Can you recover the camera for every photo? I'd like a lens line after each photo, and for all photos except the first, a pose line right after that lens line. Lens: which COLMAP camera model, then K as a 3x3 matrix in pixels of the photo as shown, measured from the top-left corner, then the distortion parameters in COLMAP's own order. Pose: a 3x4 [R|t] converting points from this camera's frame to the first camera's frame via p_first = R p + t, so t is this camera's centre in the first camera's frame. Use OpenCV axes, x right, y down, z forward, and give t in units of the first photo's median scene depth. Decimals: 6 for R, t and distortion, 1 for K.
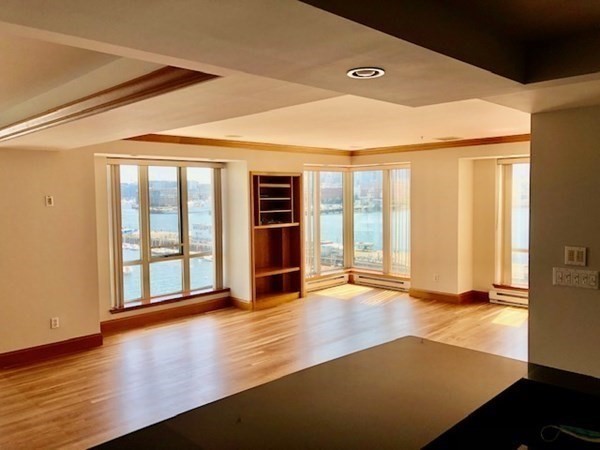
lens RADIAL K [[493.5, 0, 301.2], [0, 493.5, 221.8], [0, 0, 1]] dist [0.038627, -0.007689]
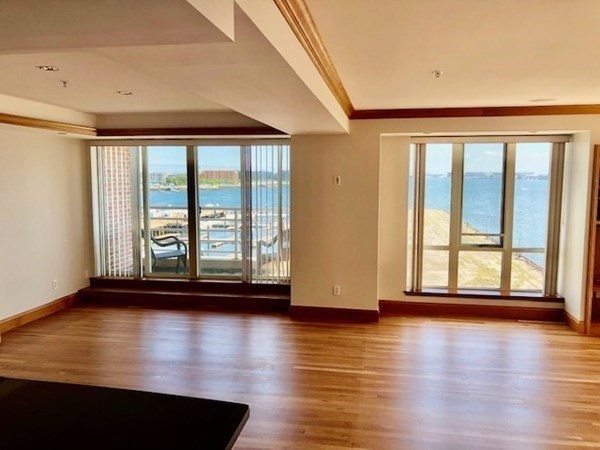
lens RADIAL K [[493.5, 0, 300.9], [0, 493.5, 227.2], [0, 0, 1]] dist [0.038627, -0.007689]
pose [[0.587338, 0.101776, -0.802917, 0.252537], [-0.060695, 0.994807, 0.081701, -0.016973], [0.807062, 0.000747, 0.590466, 0.225590]]
